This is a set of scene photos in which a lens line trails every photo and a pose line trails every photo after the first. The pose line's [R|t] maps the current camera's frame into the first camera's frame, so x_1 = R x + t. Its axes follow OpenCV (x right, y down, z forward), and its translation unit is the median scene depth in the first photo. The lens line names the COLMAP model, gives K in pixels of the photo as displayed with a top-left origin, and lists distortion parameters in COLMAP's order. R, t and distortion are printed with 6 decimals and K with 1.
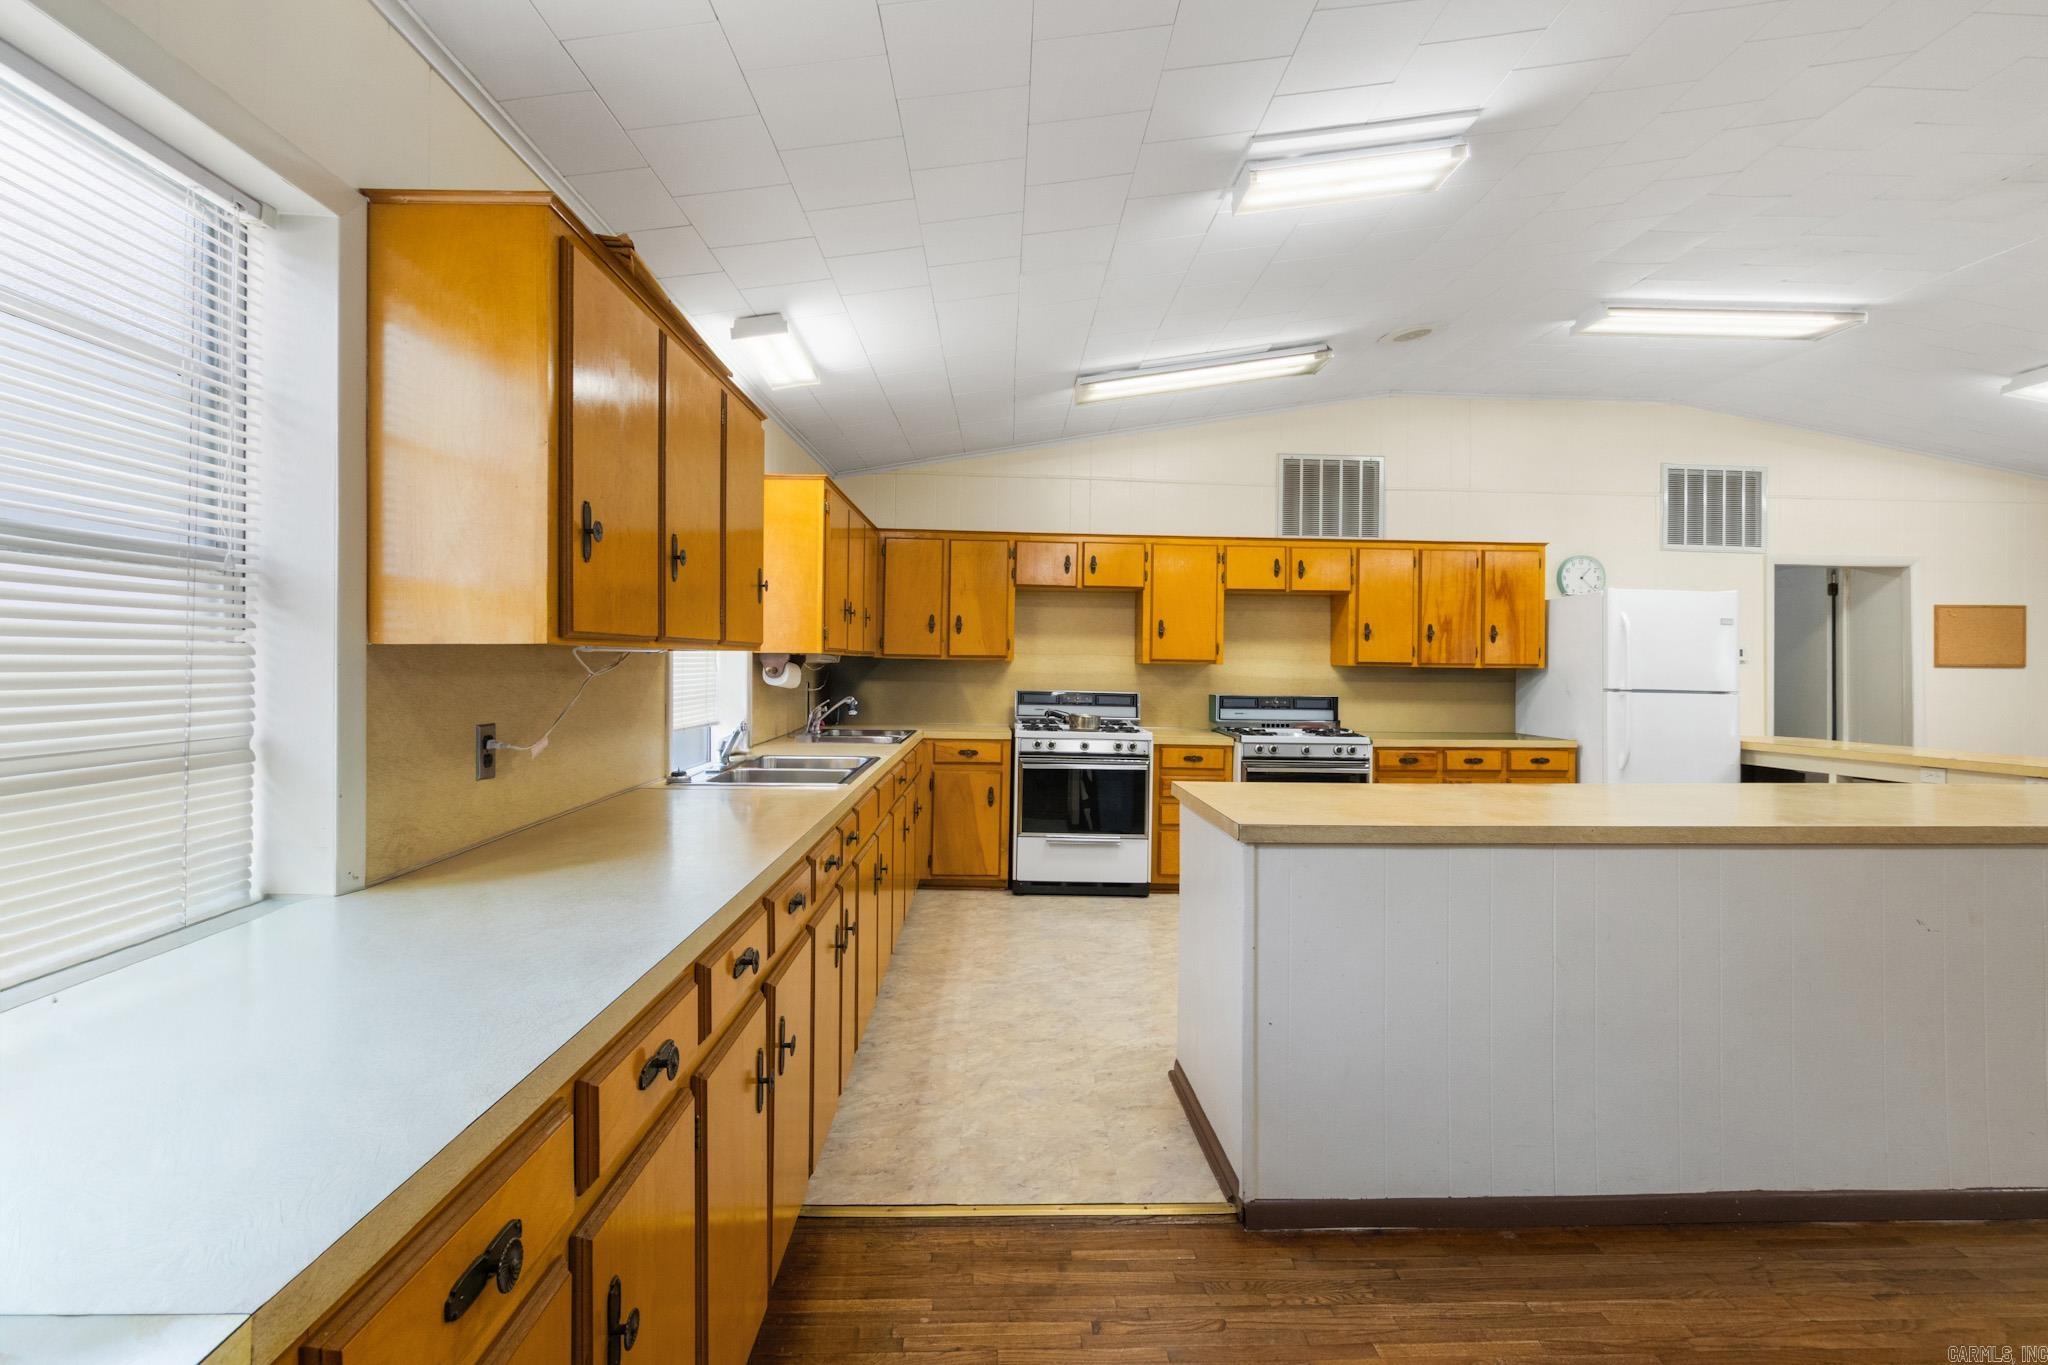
lens RADIAL K [[952.8, 0, 1019.0], [0, 952.8, 649.0], [0, 0, 1]] dist [0.001194, -0.000415]
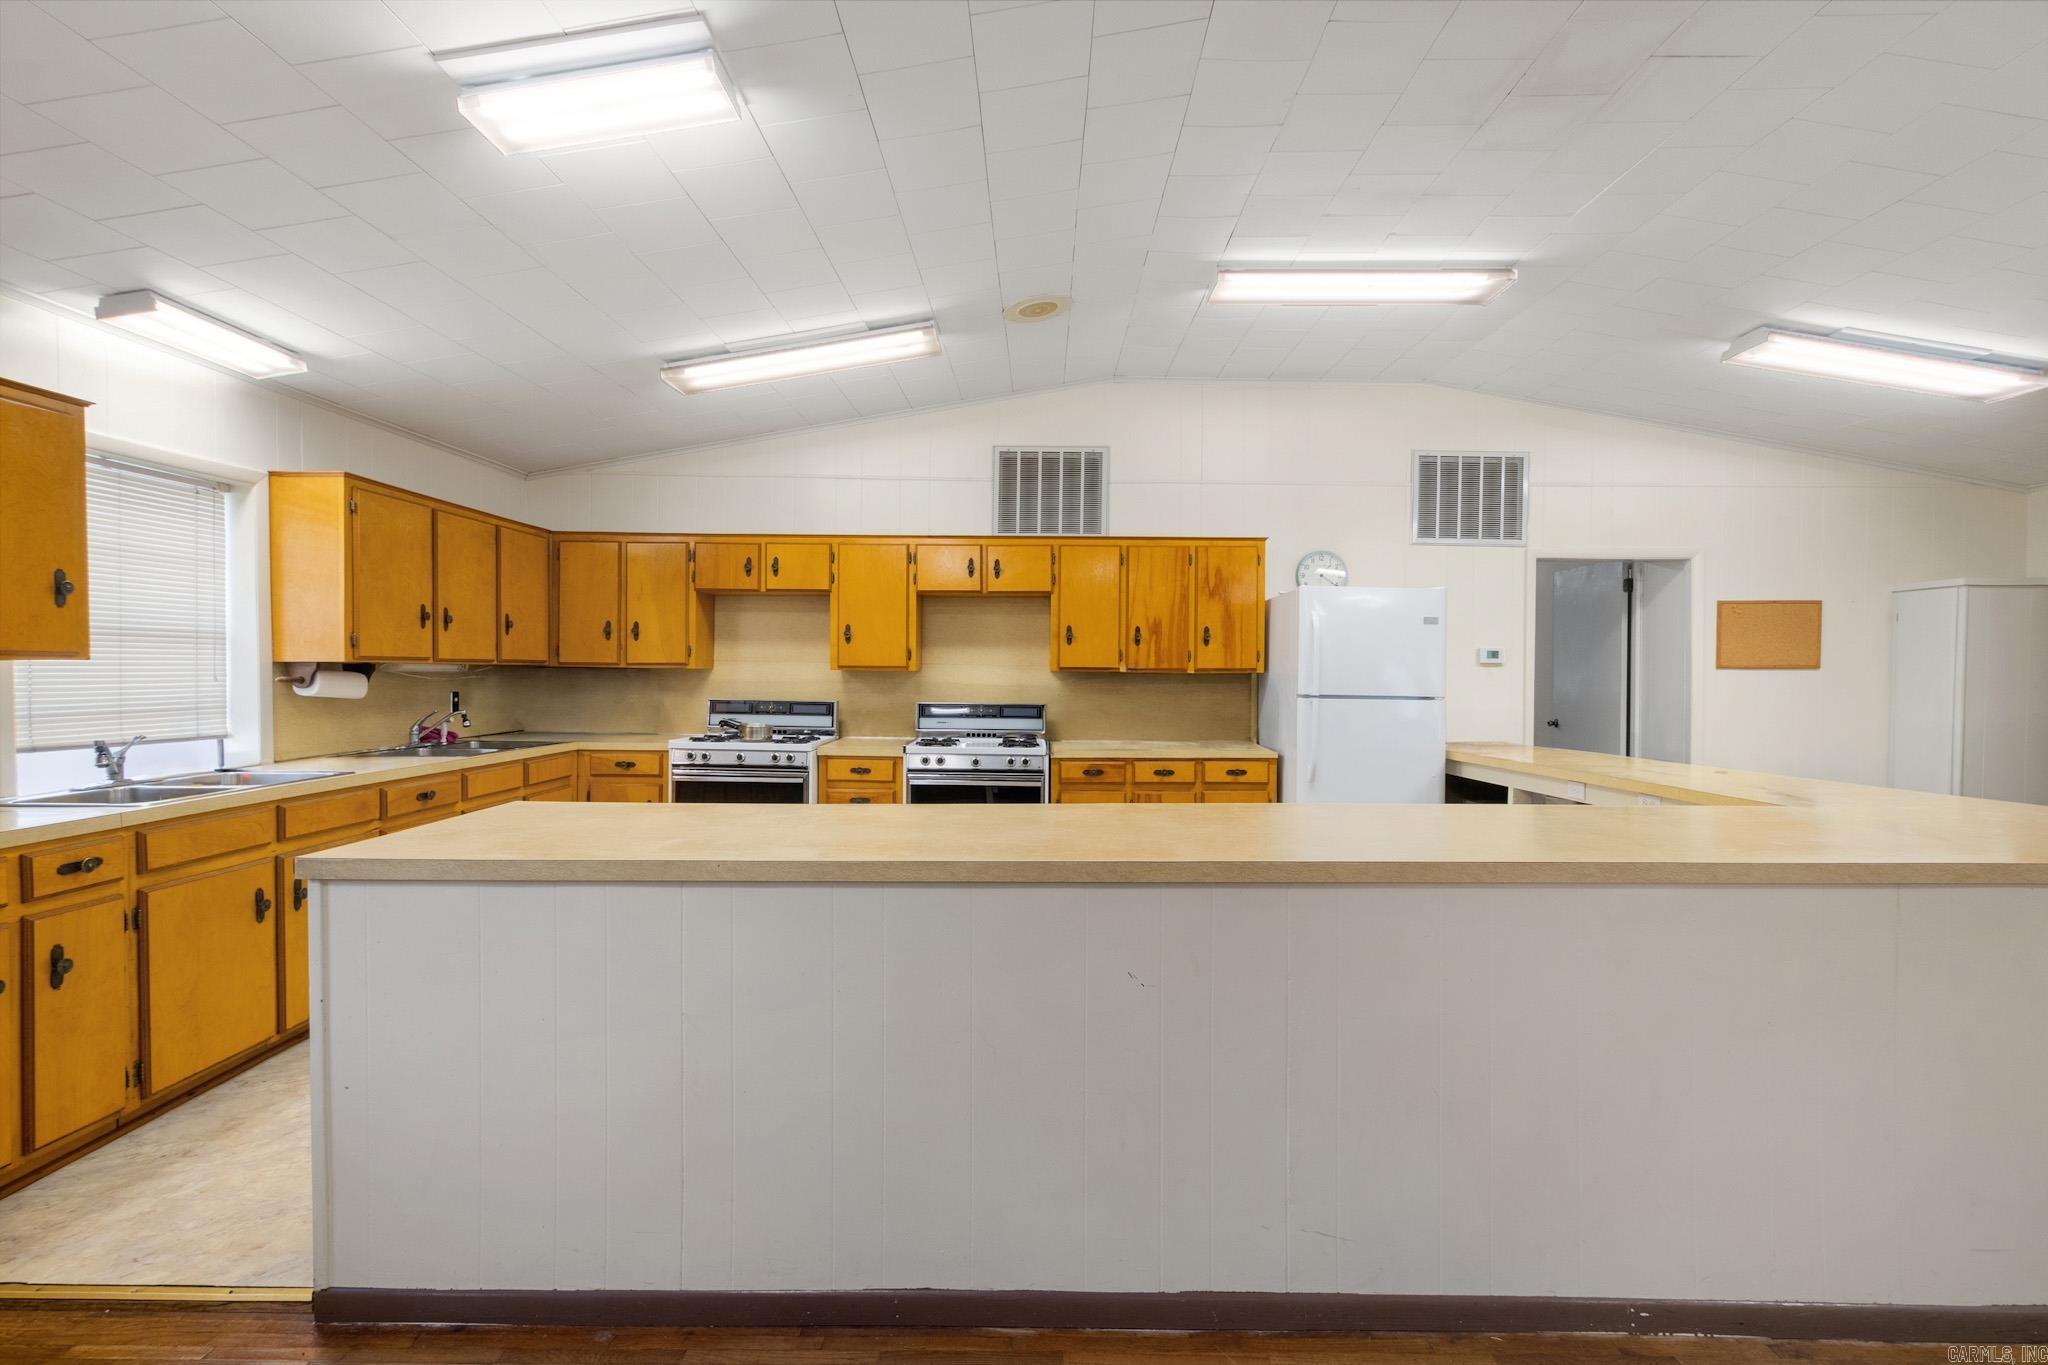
lens RADIAL K [[938.0, 0, 1024.0], [0, 938.0, 682.5], [0, 0, 1]] dist [0.001500, -0.000047]
pose [[0.998943, -0.005584, -0.045617, 0.361864], [0.006824, 0.999610, 0.027074, 0.003317], [0.045448, -0.027357, 0.998592, 0.074881]]
